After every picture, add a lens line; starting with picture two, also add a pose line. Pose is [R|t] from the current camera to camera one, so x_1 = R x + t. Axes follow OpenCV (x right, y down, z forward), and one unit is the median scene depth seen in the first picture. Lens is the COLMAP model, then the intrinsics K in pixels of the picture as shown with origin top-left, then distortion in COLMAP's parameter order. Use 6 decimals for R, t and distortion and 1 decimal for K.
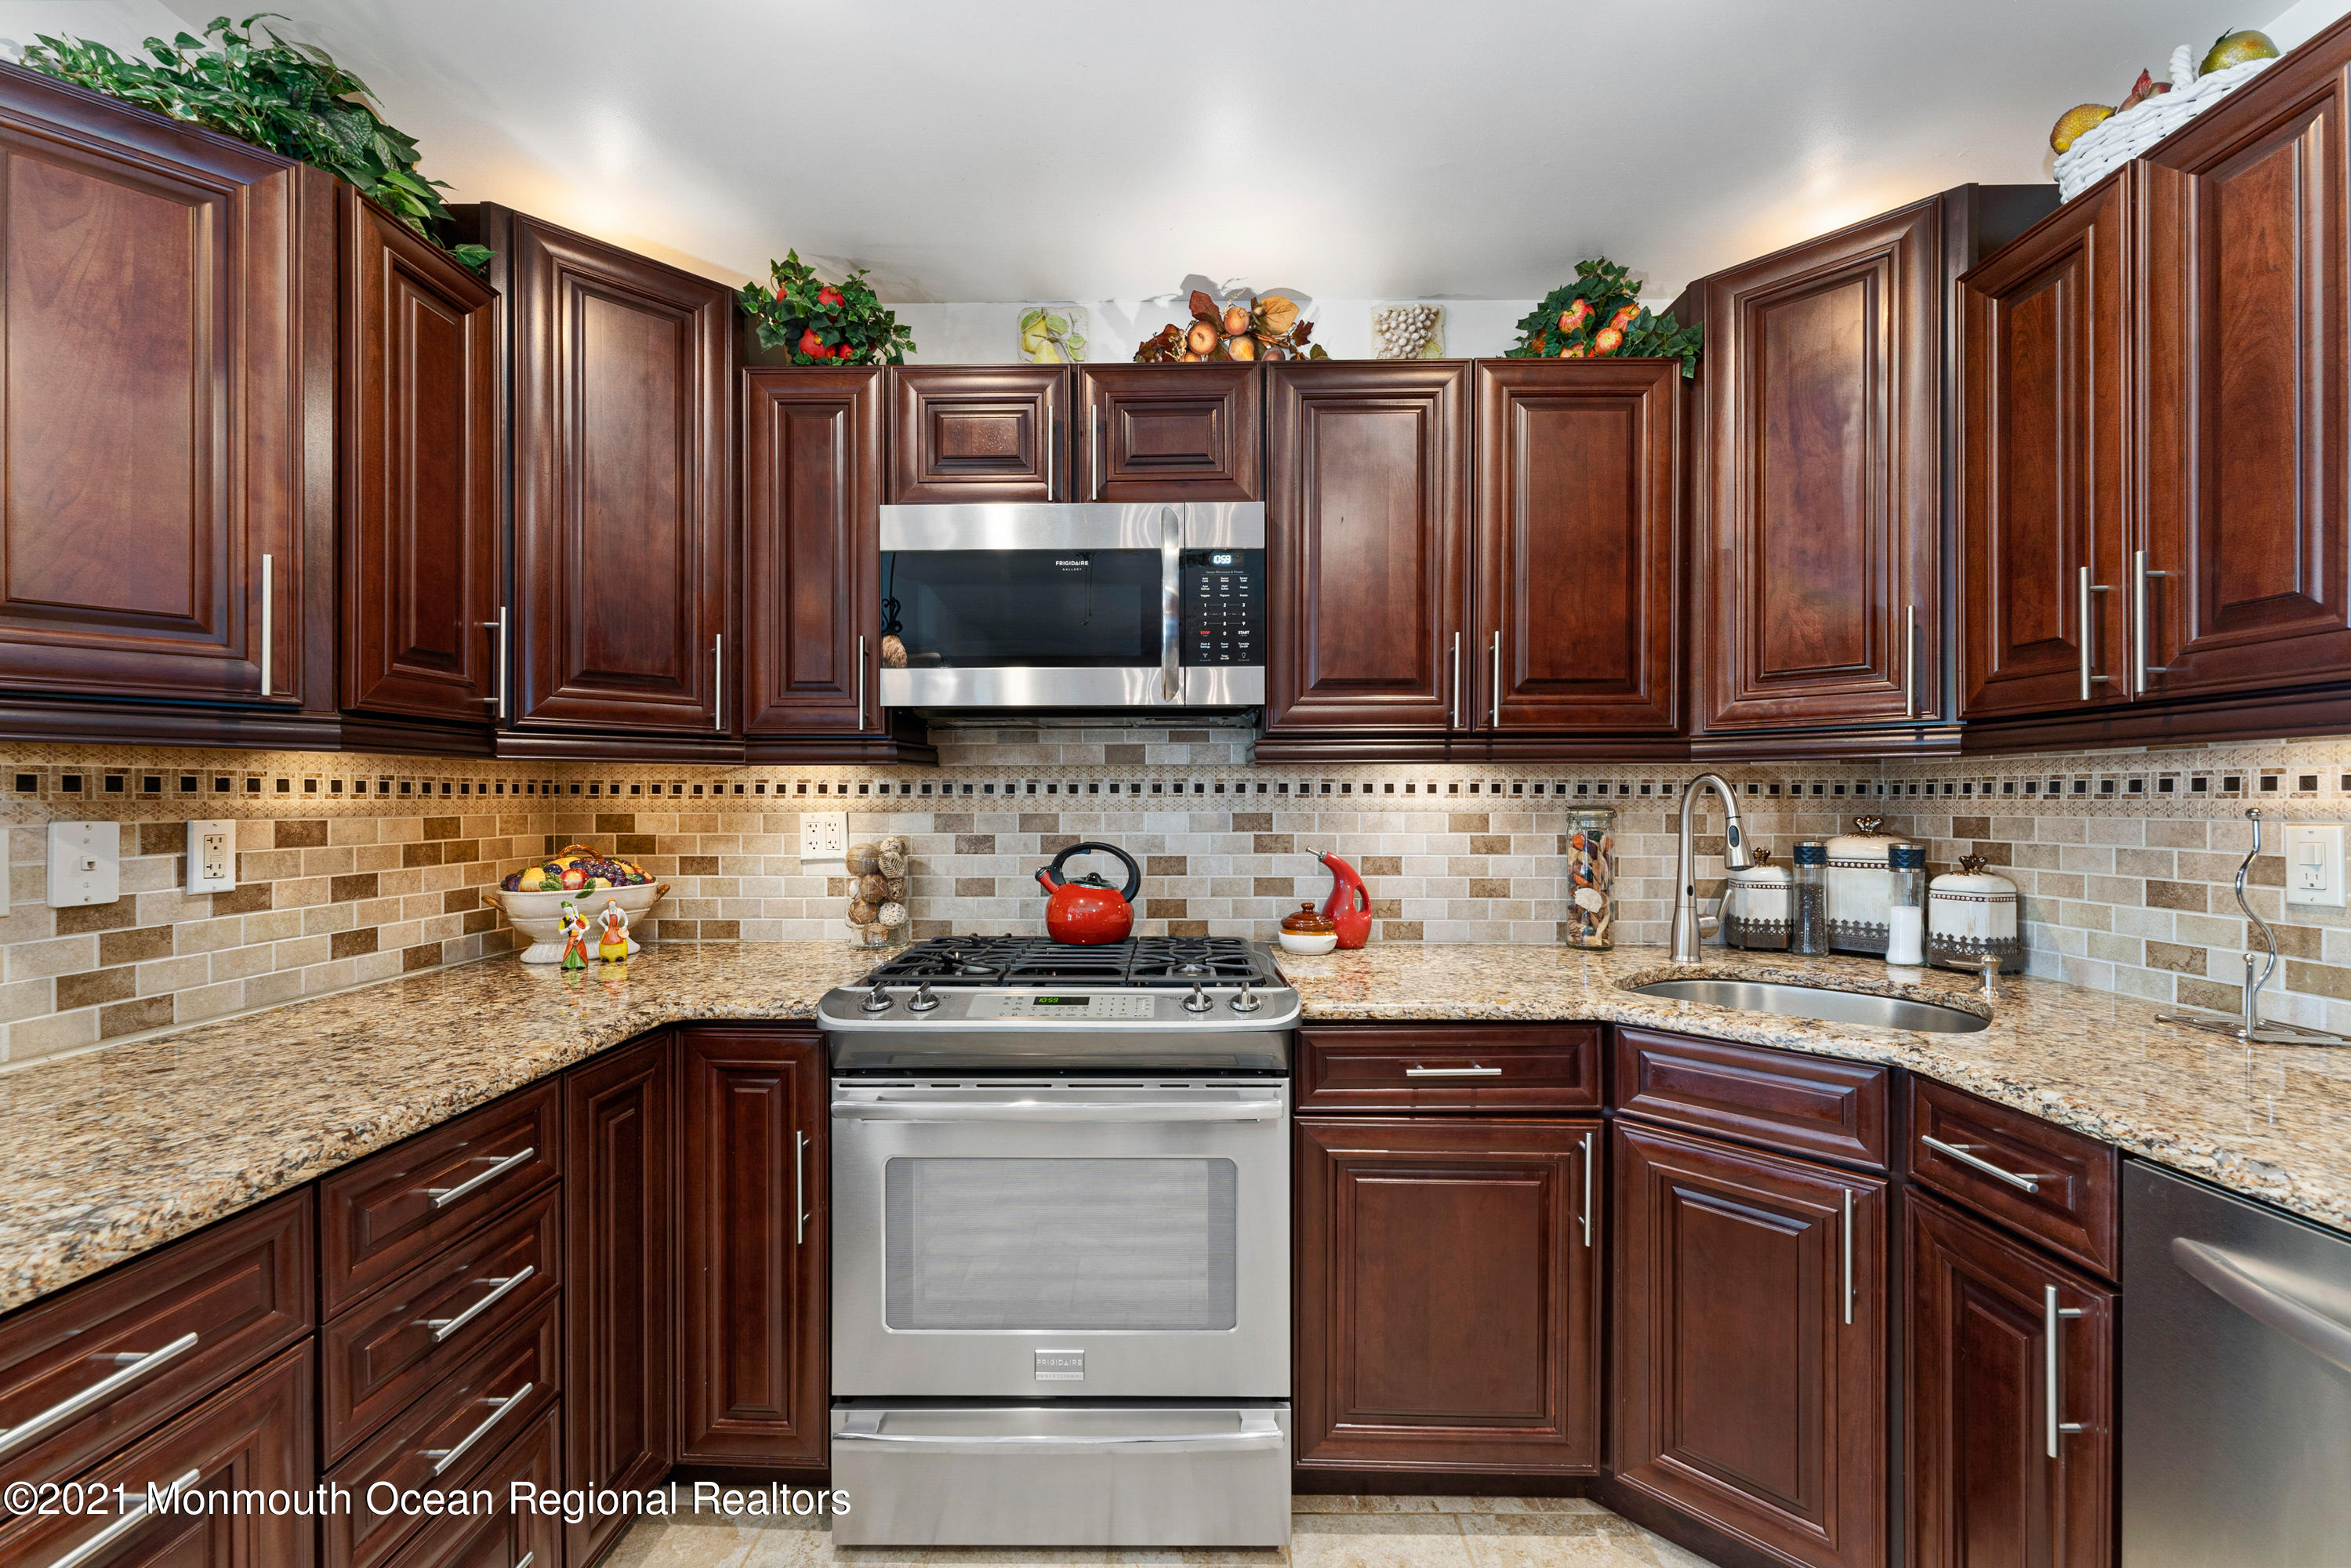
lens RADIAL K [[944.1, 0, 1170.1], [0, 944.1, 805.6], [0, 0, 1]] dist [0.001345, -0.000004]
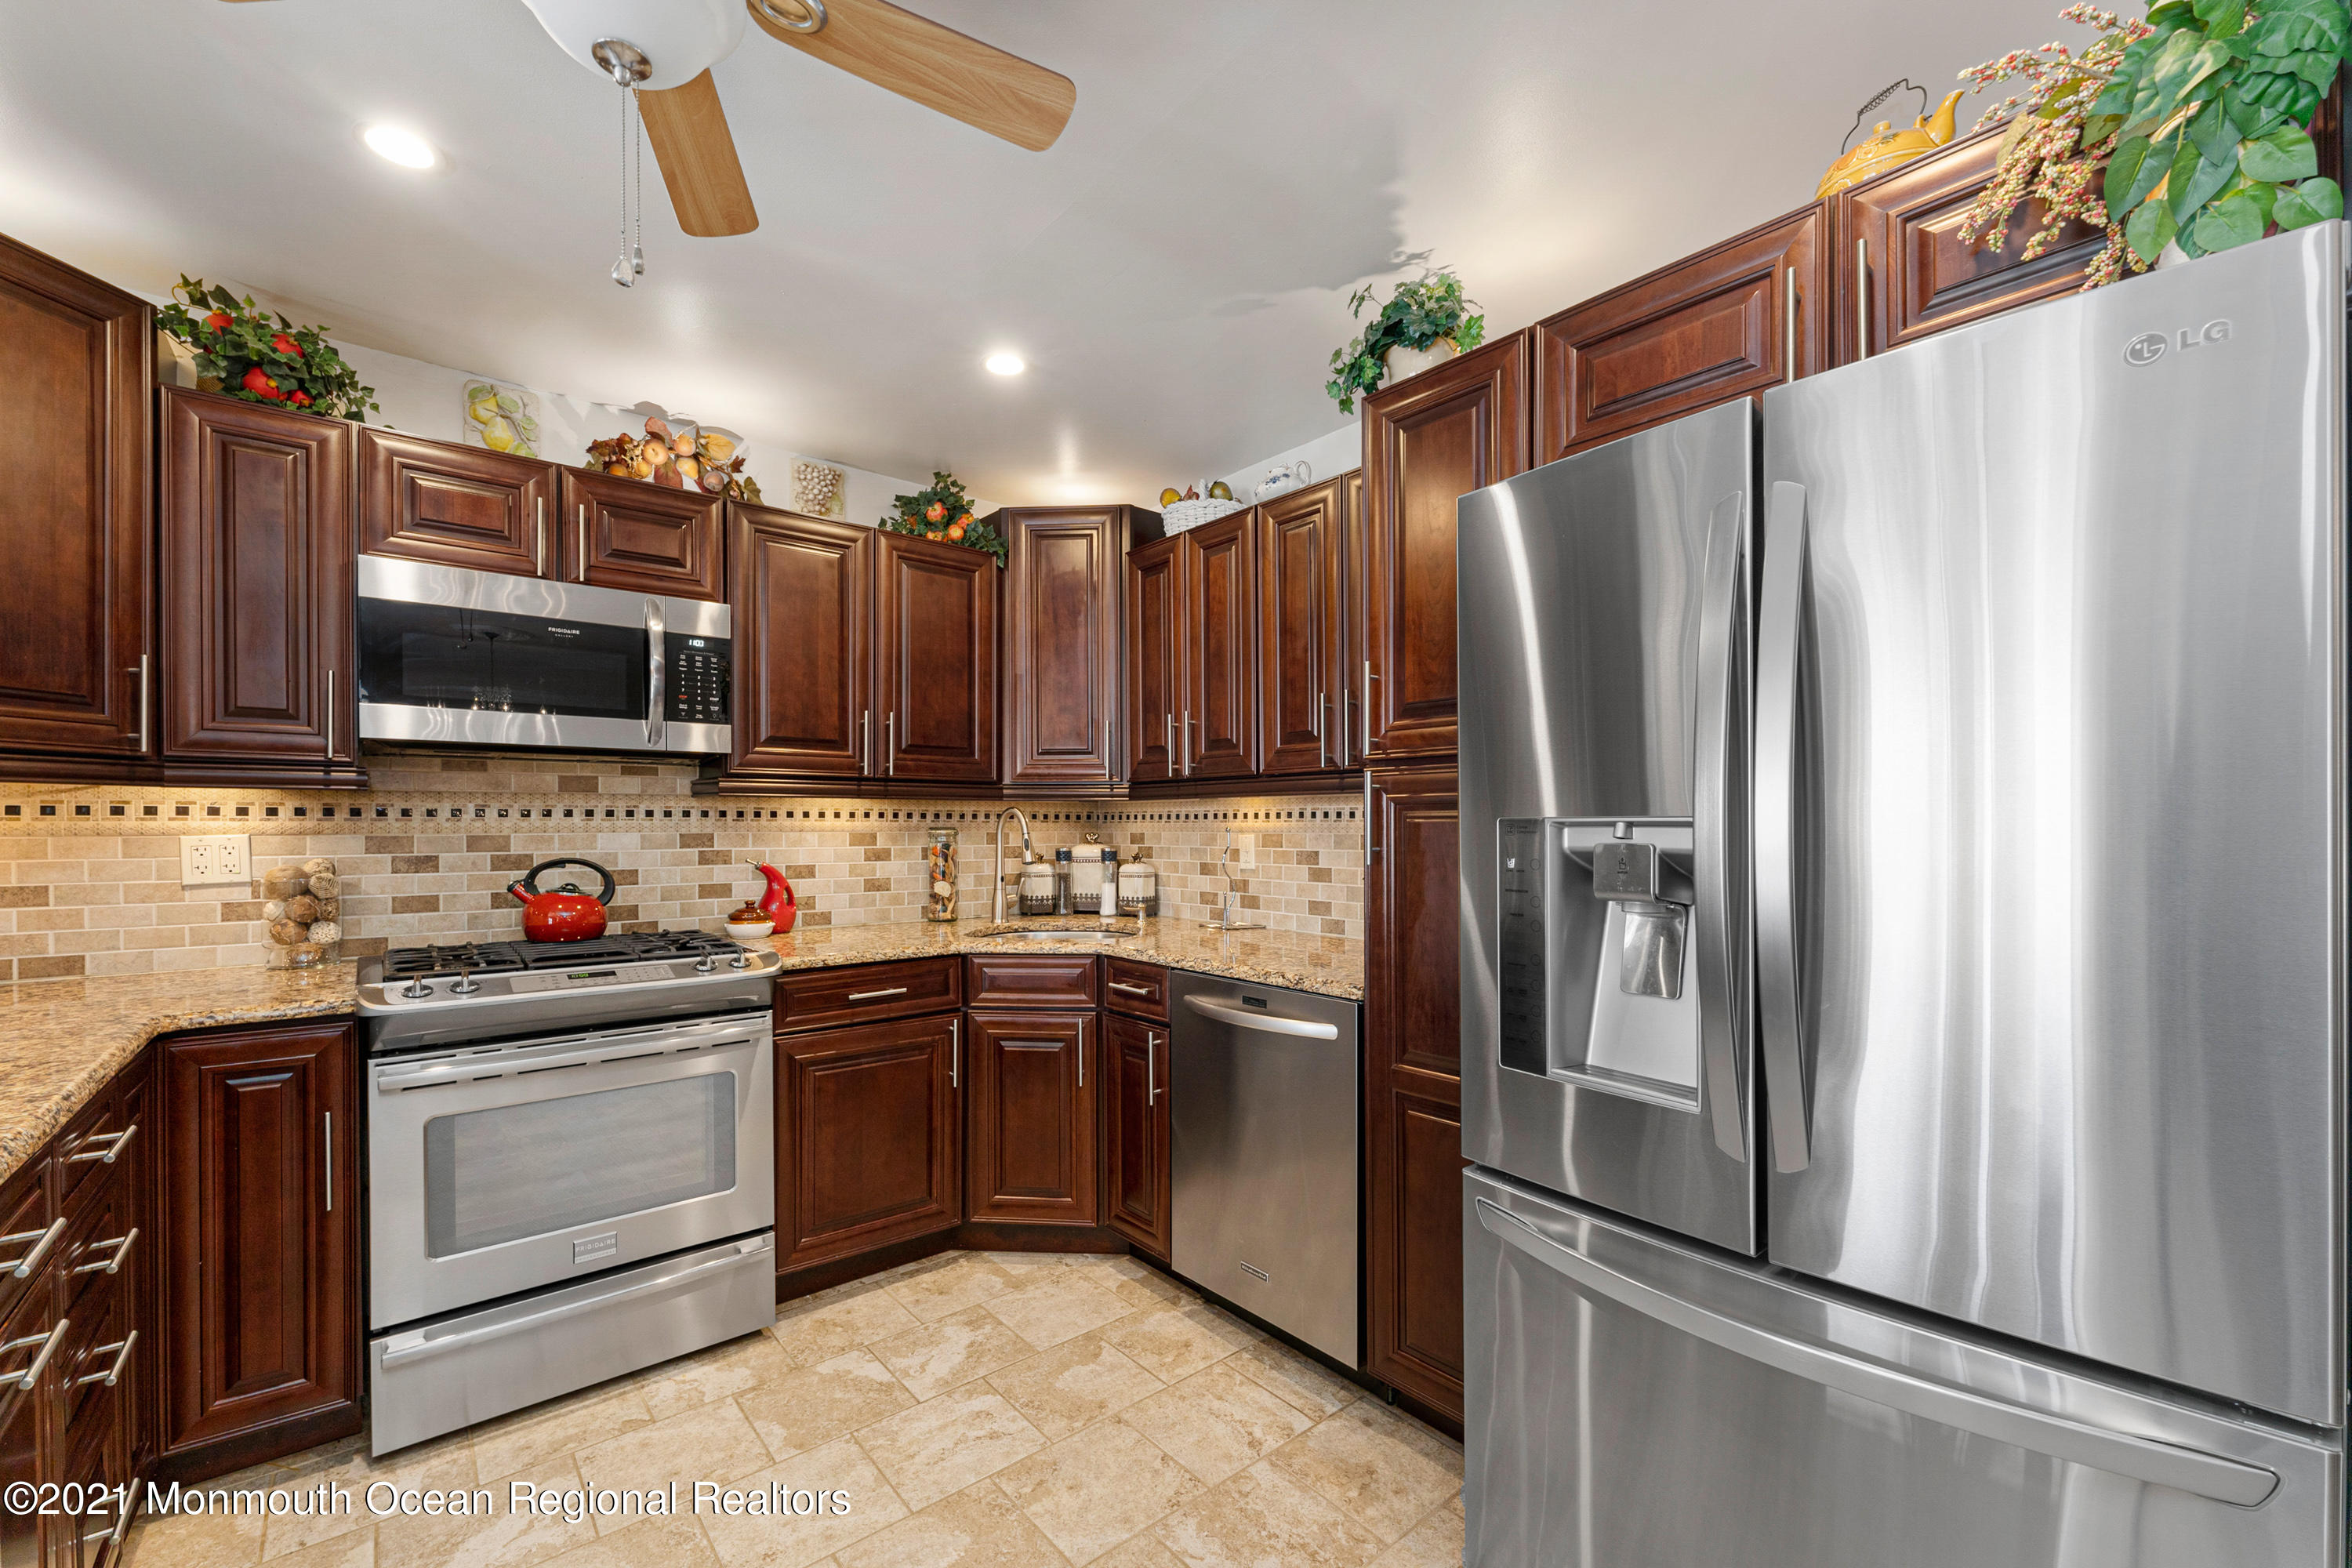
lens RADIAL K [[944.4, 0, 1170.4], [0, 944.4, 836.2], [0, 0, 1]] dist [0.001345, -0.000004]
pose [[0.759938, -0.007948, 0.649947, -0.302824], [0.003878, 0.999963, 0.007694, 0.004915], [-0.649984, -0.003326, 0.759941, -0.448519]]
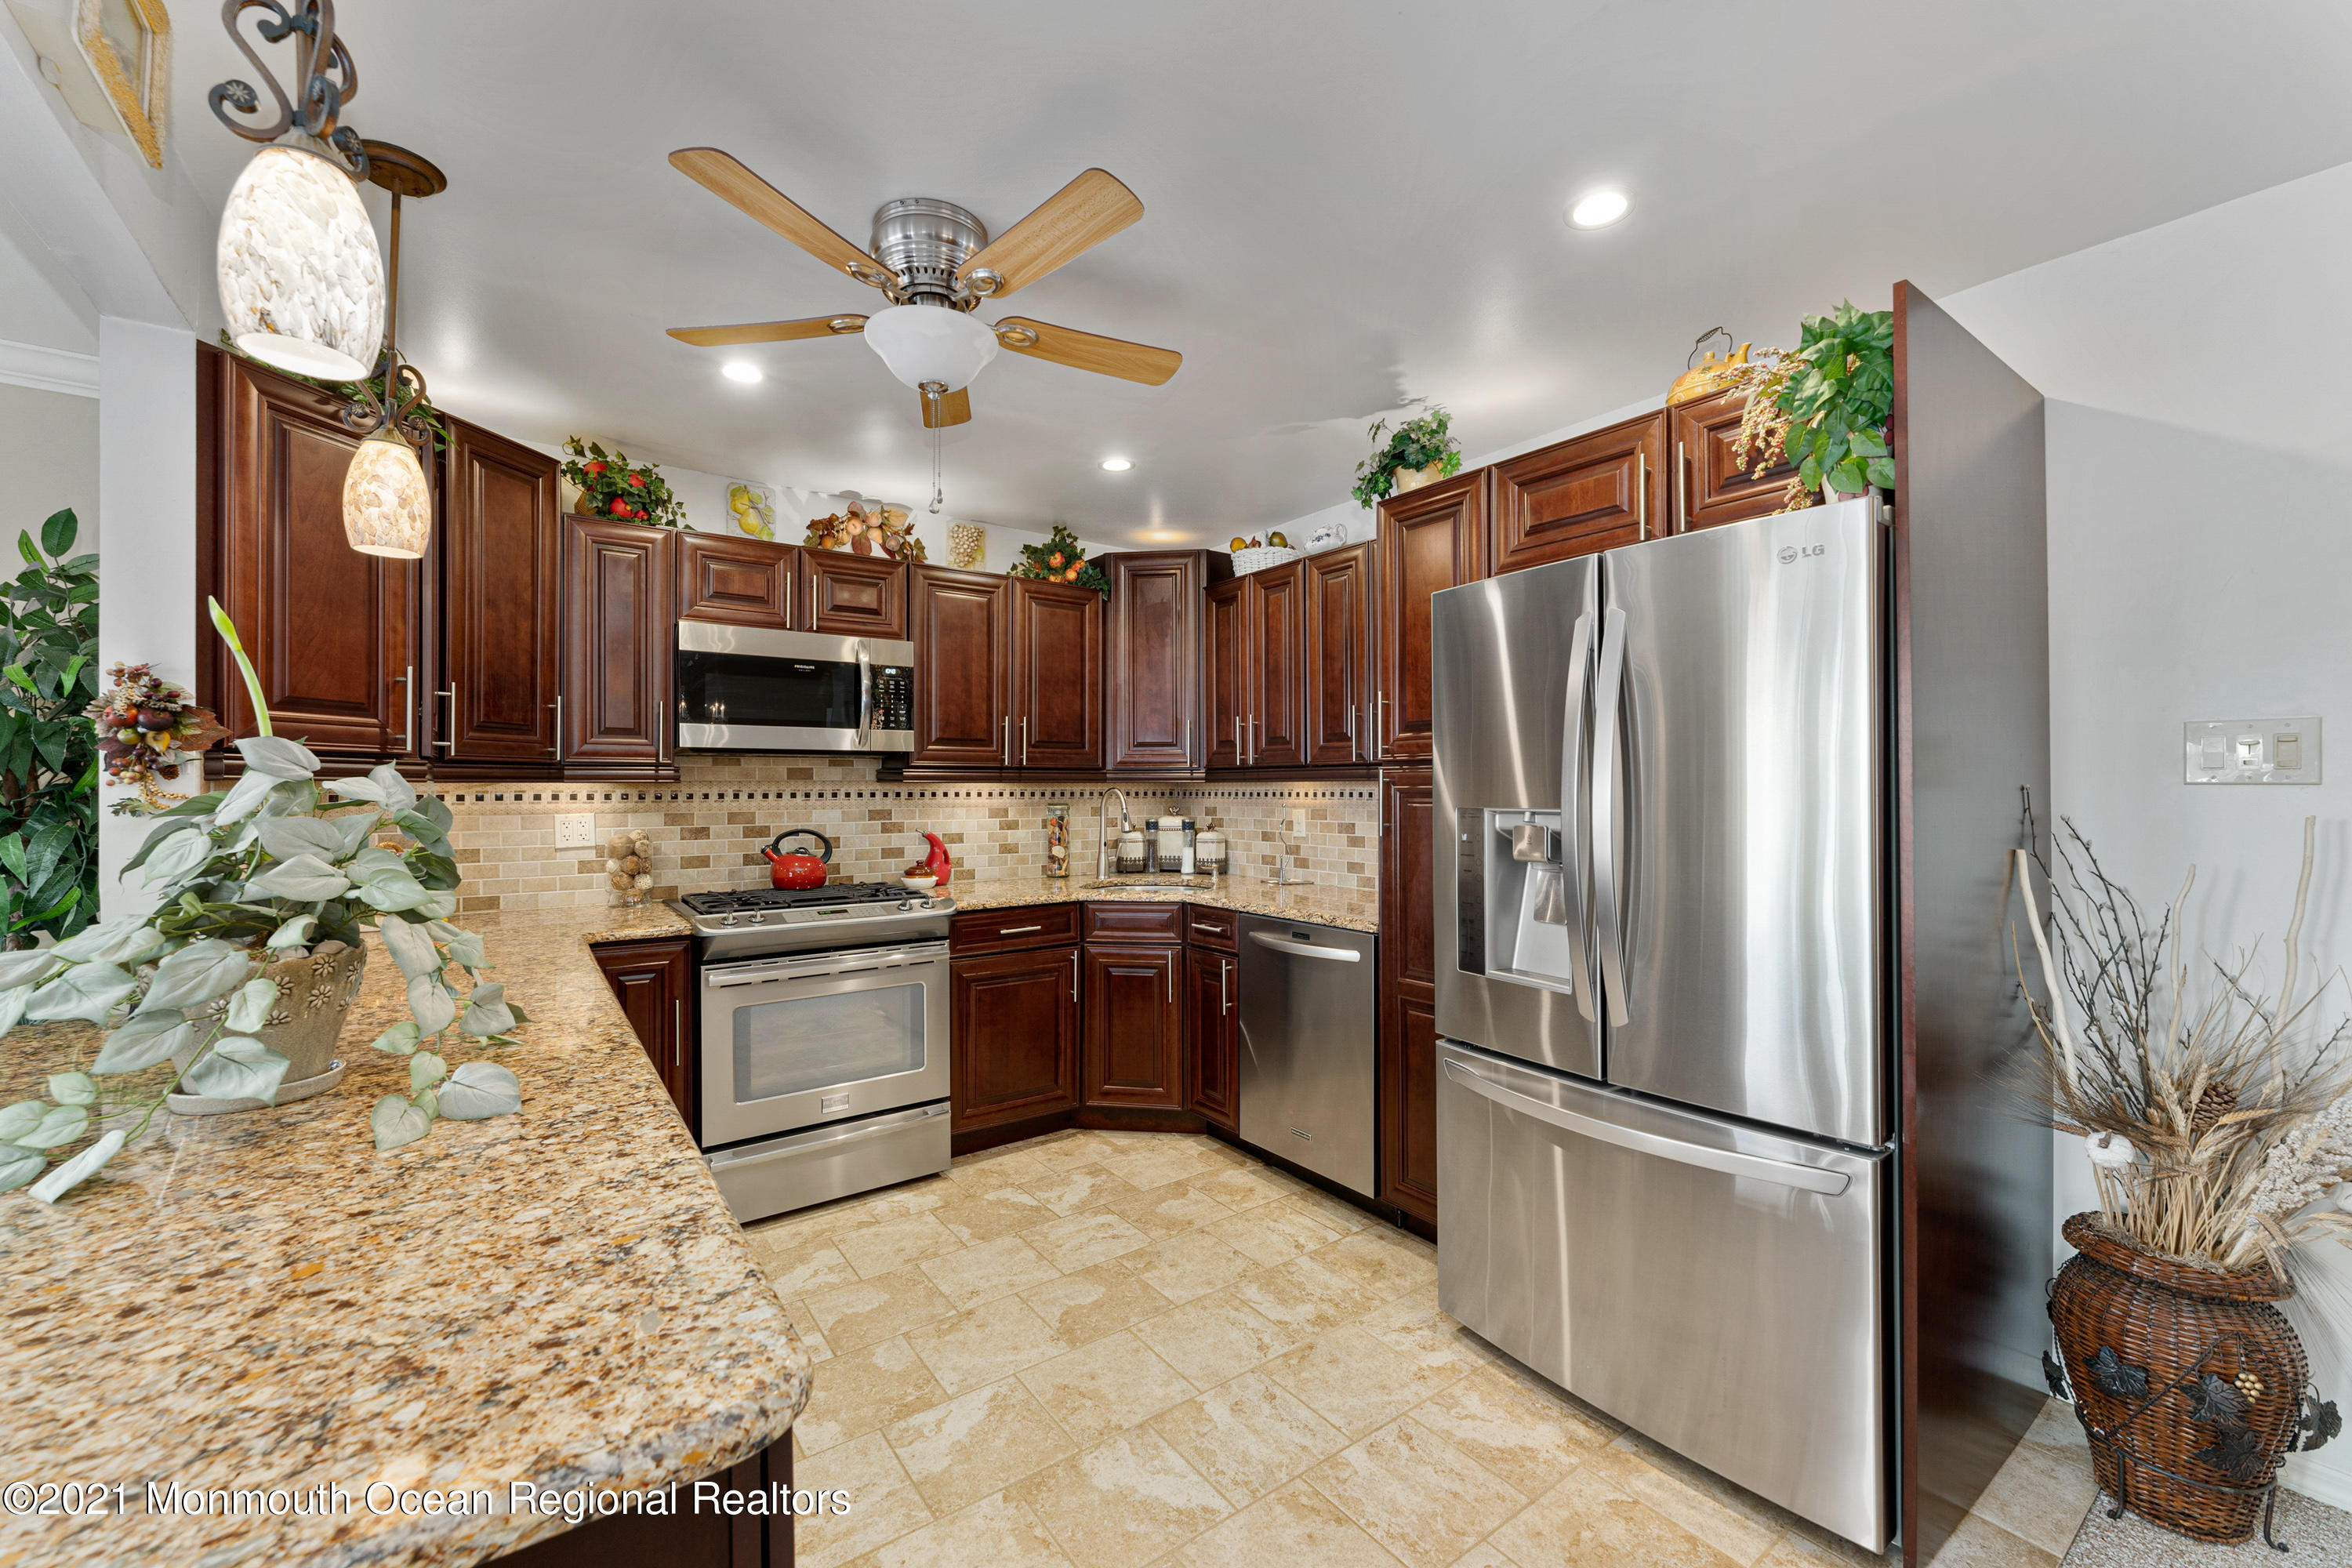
lens RADIAL K [[944.4, 0, 1168.3], [0, 944.4, 794.0], [0, 0, 1]] dist [0.001345, -0.000004]
pose [[0.804164, -0.005167, 0.594385, -0.592732], [0.004626, 0.999986, 0.002435, -0.025377], [-0.594390, 0.000792, 0.804177, -0.778354]]
